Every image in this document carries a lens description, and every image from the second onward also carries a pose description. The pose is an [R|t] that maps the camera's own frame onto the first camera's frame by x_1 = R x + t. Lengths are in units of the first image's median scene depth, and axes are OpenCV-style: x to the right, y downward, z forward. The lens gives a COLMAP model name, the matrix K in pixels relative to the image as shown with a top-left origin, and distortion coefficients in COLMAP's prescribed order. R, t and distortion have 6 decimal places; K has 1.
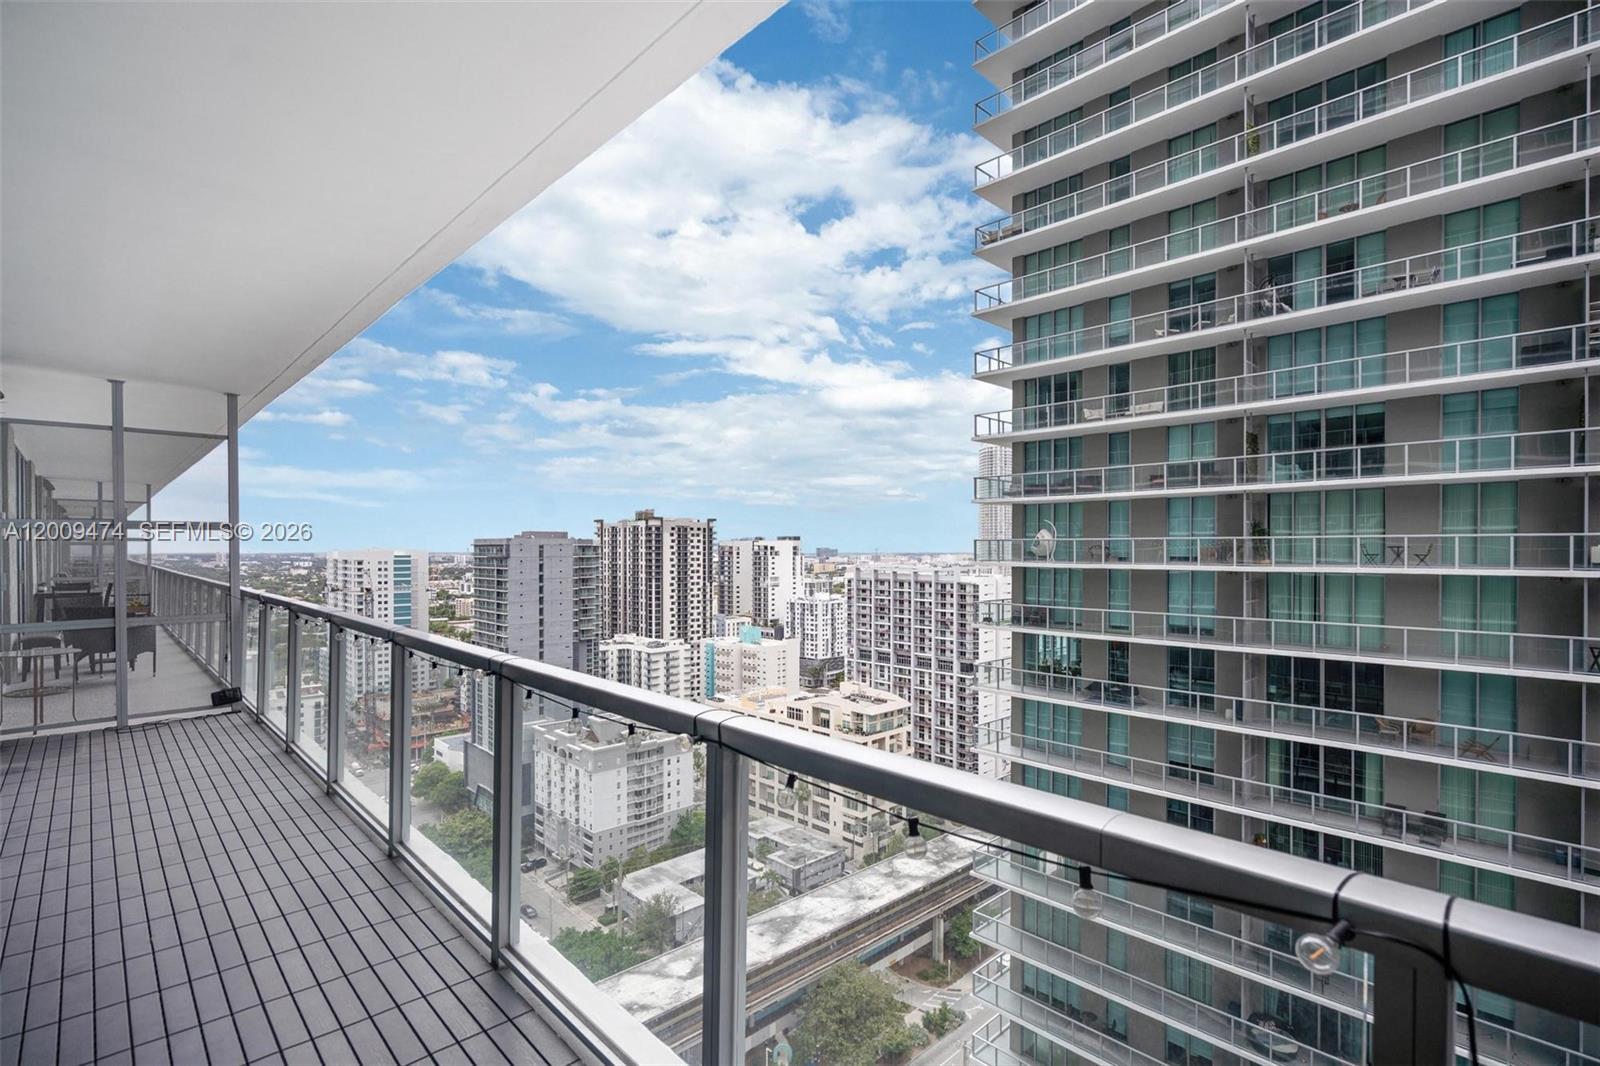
lens RADIAL K [[739.8, 0, 830.4], [0, 739.8, 552.8], [0, 0, 1]] dist [-0.007243, 0.005102]
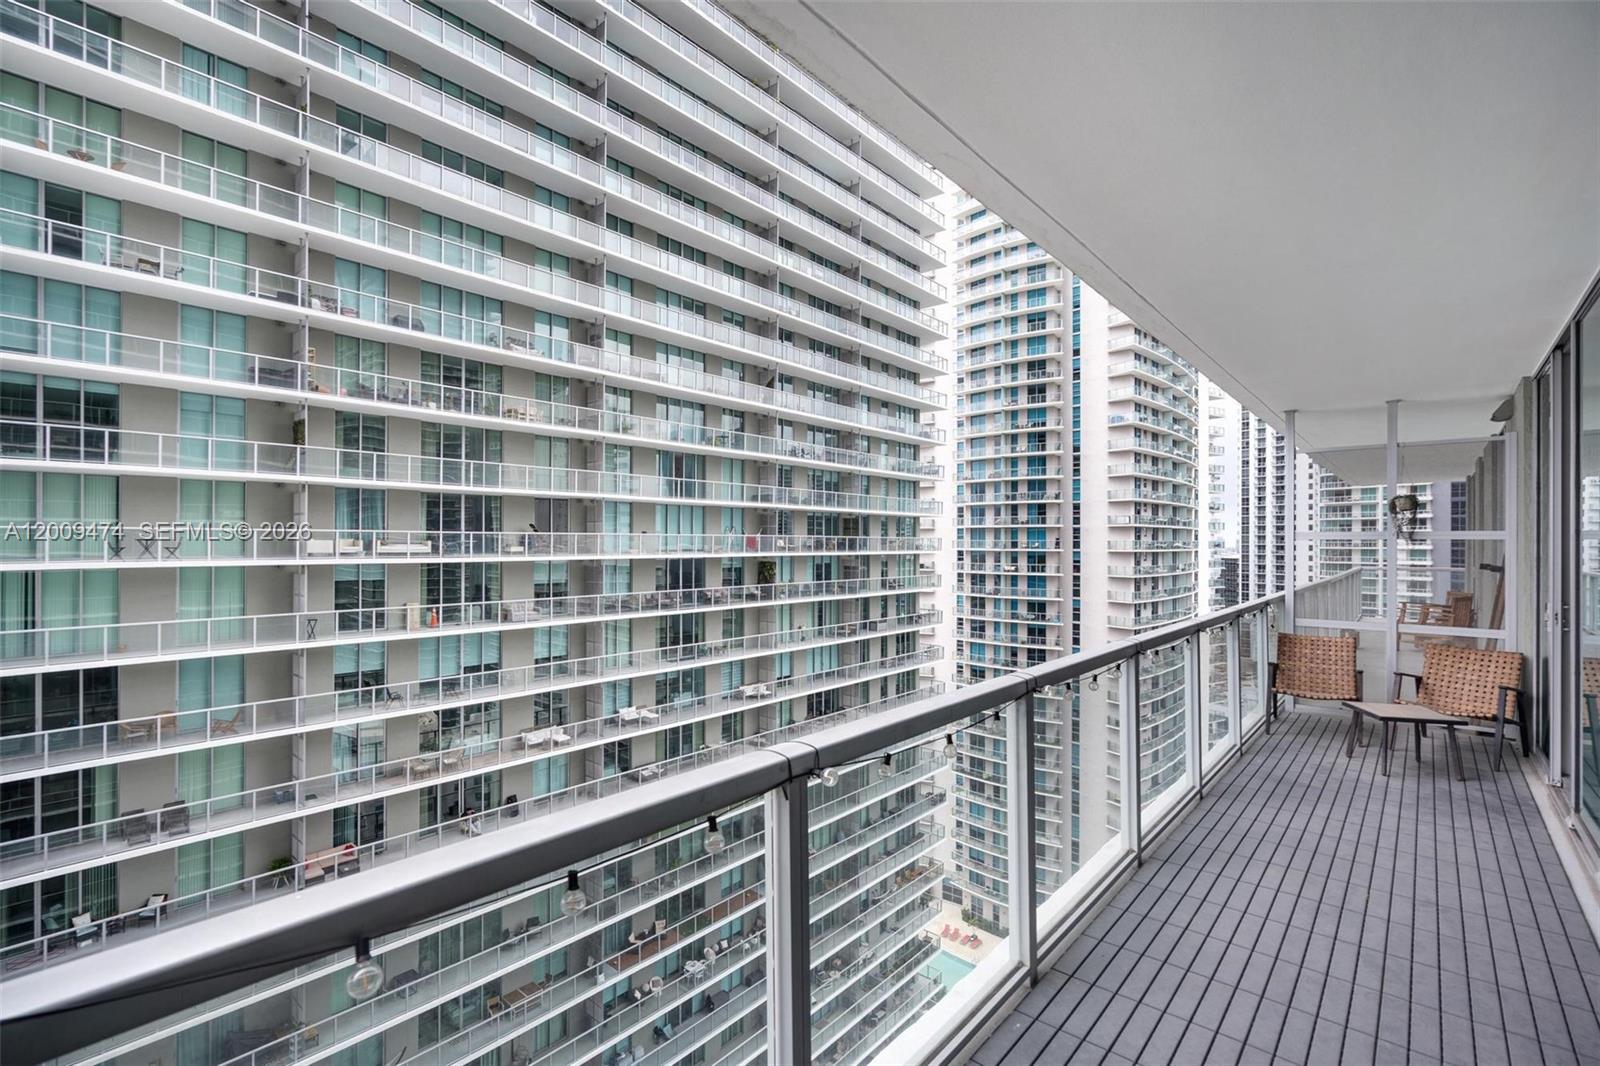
lens RADIAL K [[739.8, 0, 786.7], [0, 739.8, 540.8], [0, 0, 1]] dist [-0.007243, 0.005102]
pose [[-0.070282, 0.000472, 0.997527, -0.250829], [0.006697, 0.999978, -0.000001, -0.000546], [-0.997505, 0.006681, -0.070284, 0.235099]]
